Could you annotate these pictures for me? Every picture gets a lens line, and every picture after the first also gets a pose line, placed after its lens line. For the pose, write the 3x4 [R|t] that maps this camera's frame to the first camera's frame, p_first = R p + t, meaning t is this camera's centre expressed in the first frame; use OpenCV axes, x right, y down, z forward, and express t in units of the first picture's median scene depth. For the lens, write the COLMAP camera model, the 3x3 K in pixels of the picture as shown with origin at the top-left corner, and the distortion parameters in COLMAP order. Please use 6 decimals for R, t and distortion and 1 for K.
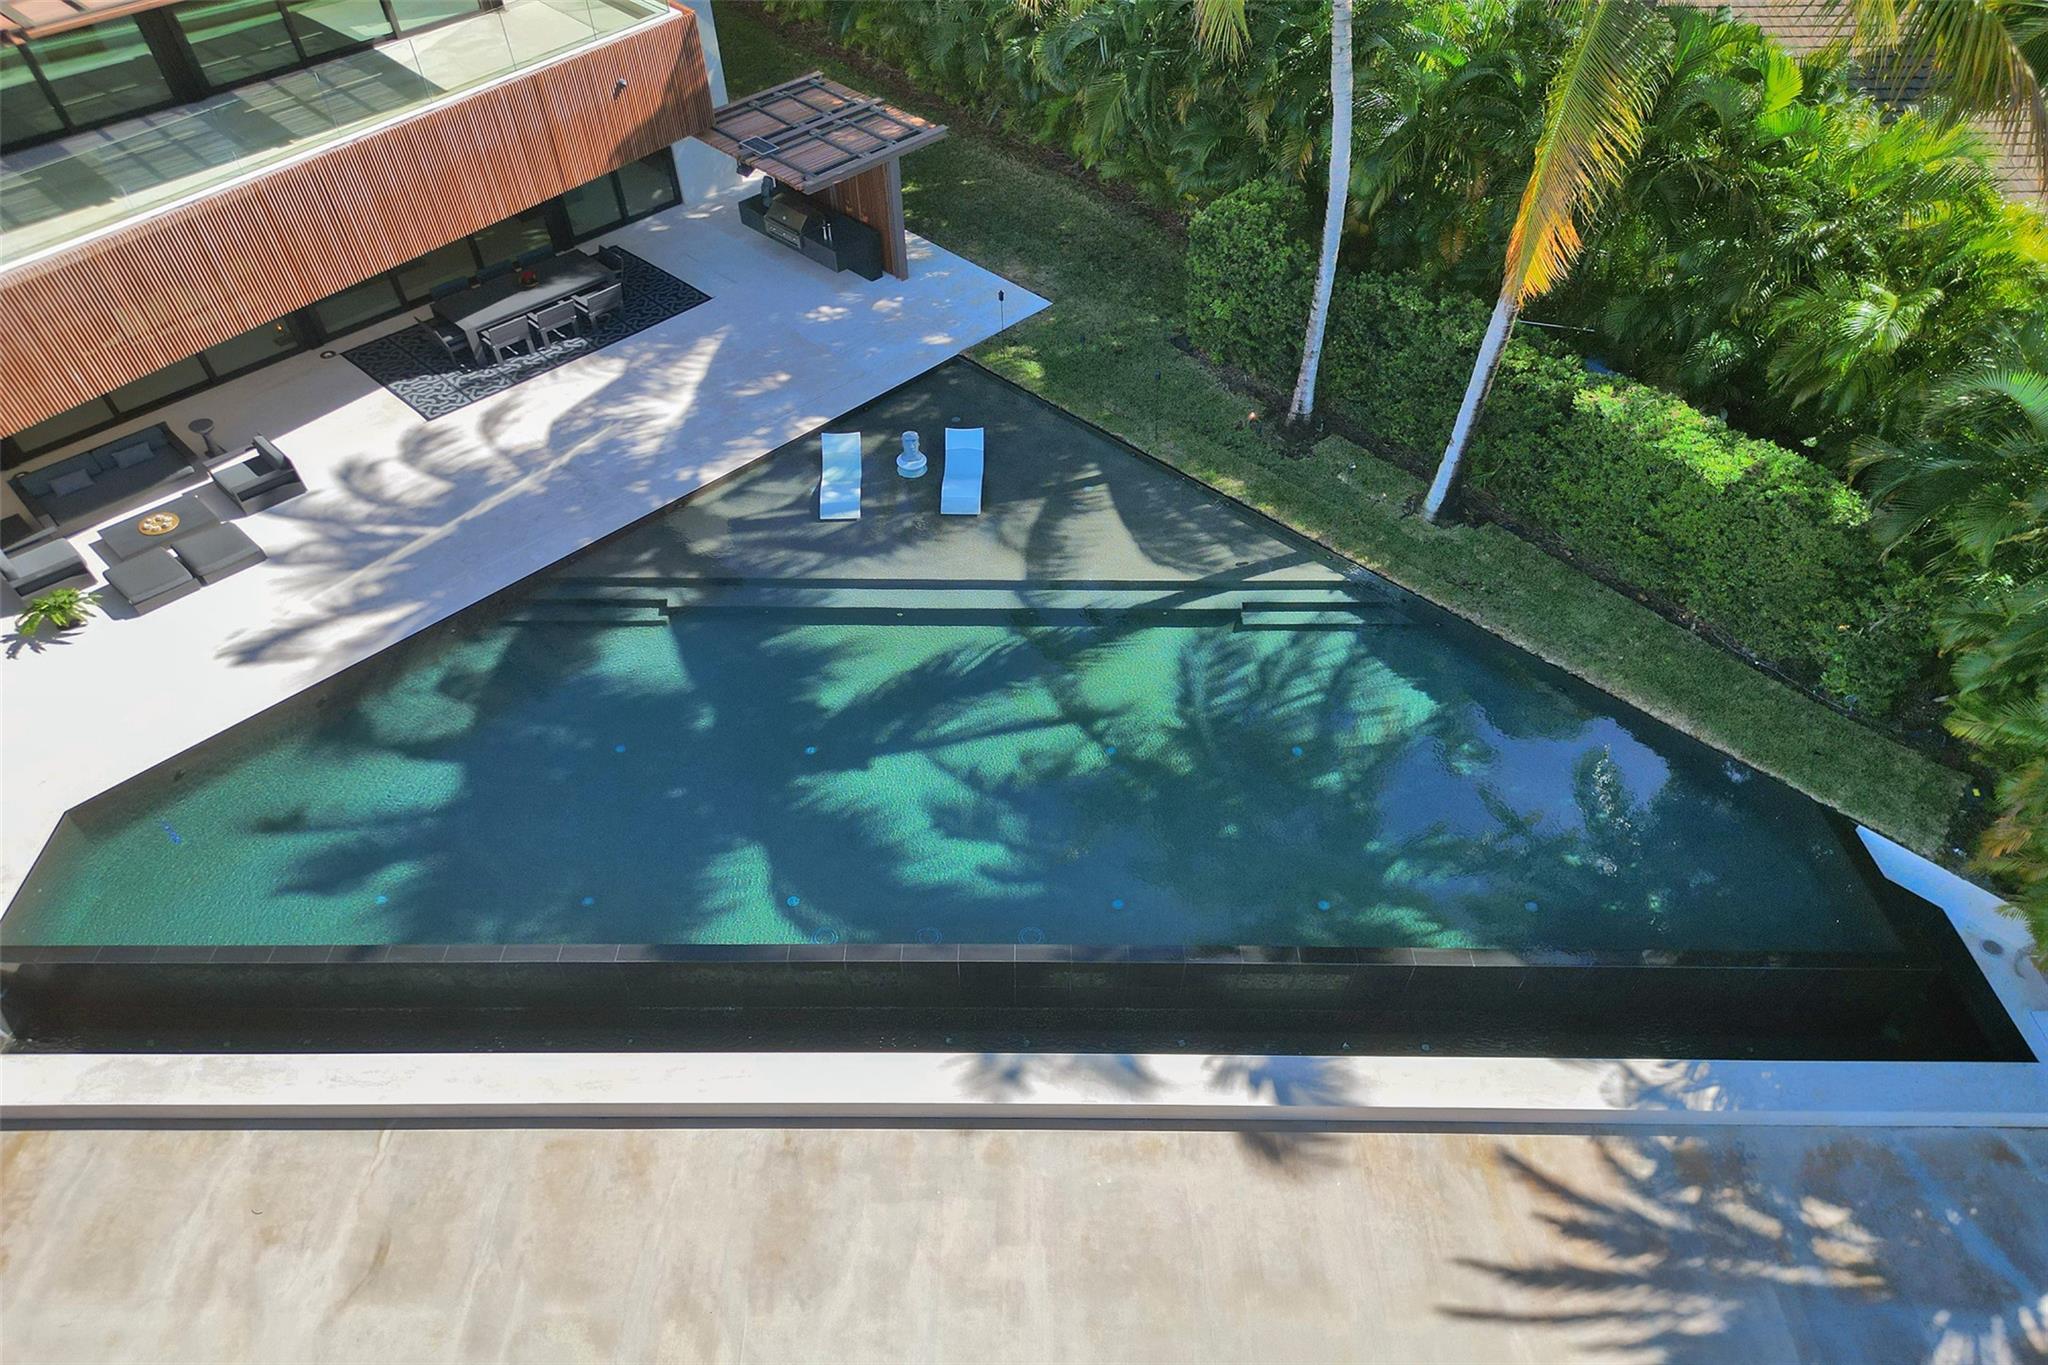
lens RADIAL K [[1325.7, 0, 1030.3], [0, 1325.7, 763.2], [0, 0, 1]] dist [0.055514, -0.041373]
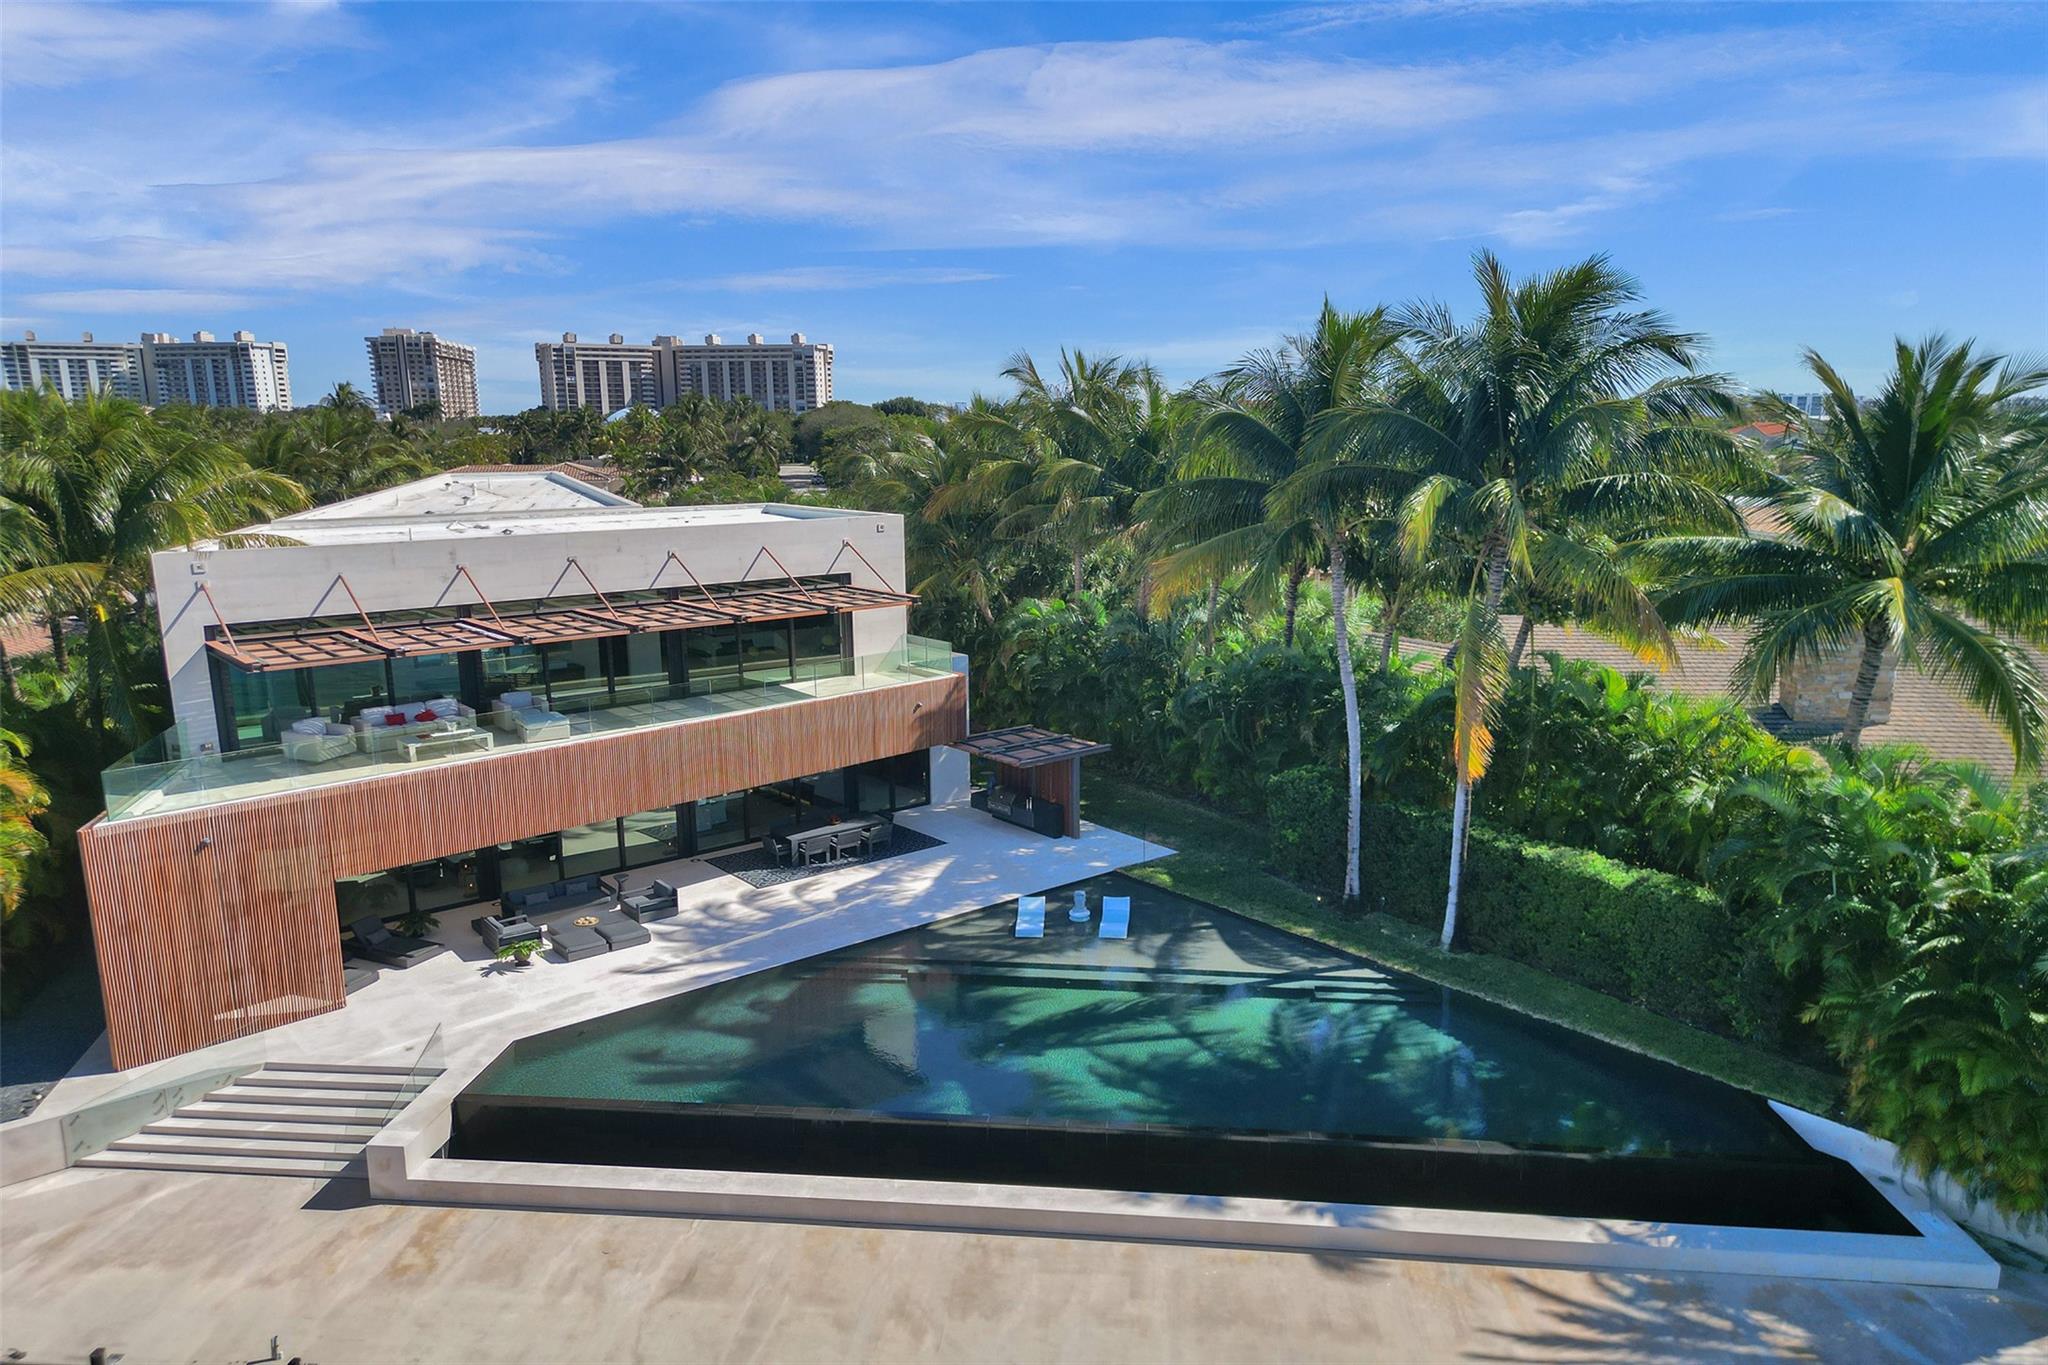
lens RADIAL K [[1325.7, 0, 1033.8], [0, 1325.7, 686.4], [0, 0, 1]] dist [0.055514, -0.041373]
pose [[0.994772, 0.018483, -0.100435, 0.002048], [-0.075899, 0.791804, -0.606041, 0.568816], [0.068323, 0.610496, 0.789067, -0.369394]]
